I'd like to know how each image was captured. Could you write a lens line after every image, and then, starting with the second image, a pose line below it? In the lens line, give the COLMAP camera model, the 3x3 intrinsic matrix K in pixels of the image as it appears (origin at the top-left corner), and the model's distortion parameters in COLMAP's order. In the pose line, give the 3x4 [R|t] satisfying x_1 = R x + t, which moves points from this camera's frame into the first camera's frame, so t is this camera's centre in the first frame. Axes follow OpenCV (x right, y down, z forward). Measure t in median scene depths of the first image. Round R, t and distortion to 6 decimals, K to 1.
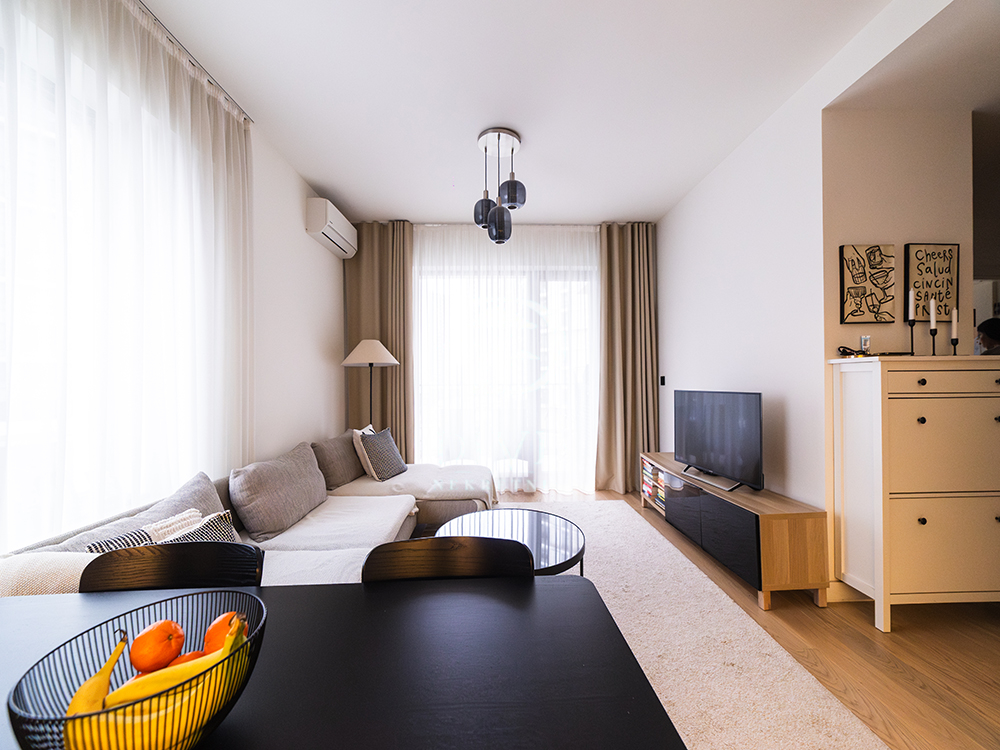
lens RADIAL K [[389.7, 0, 503.0], [0, 389.7, 375.8], [0, 0, 1]] dist [-0.025909, 0.017587]
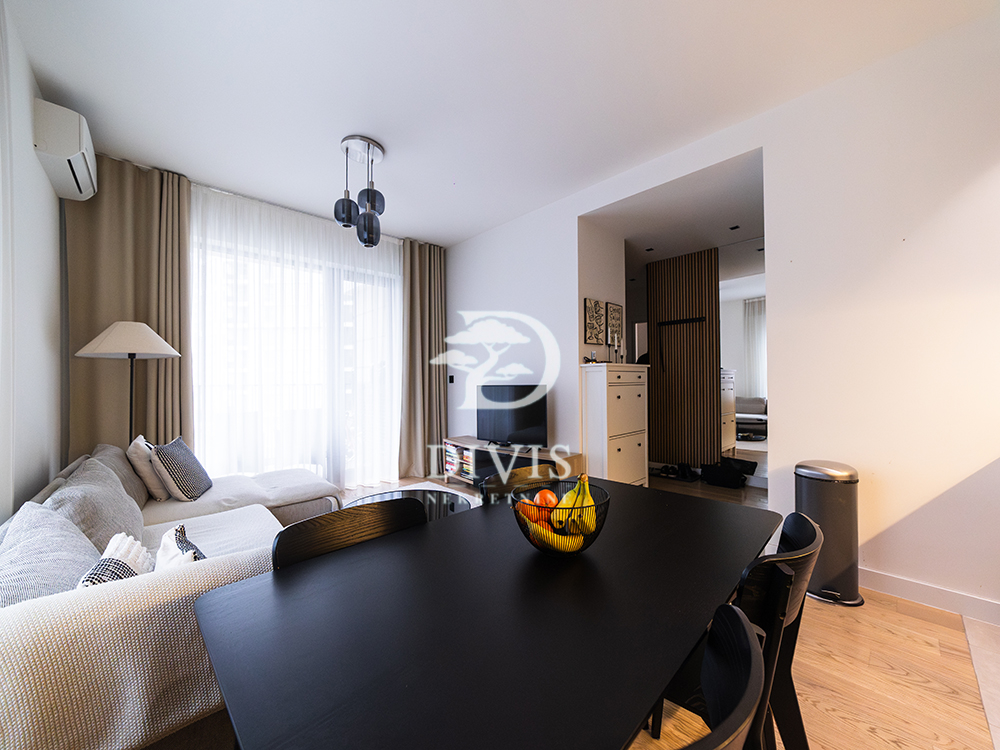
lens RADIAL K [[400.6, 0, 500.0], [0, 400.6, 375.0], [0, 0, 1]] dist [0.021042, 0.000145]
pose [[0.751192, 0.010591, 0.659999, -0.446711], [-0.002262, 0.999907, -0.013471, 0.022831], [-0.660080, 0.008627, 0.751146, -0.067951]]
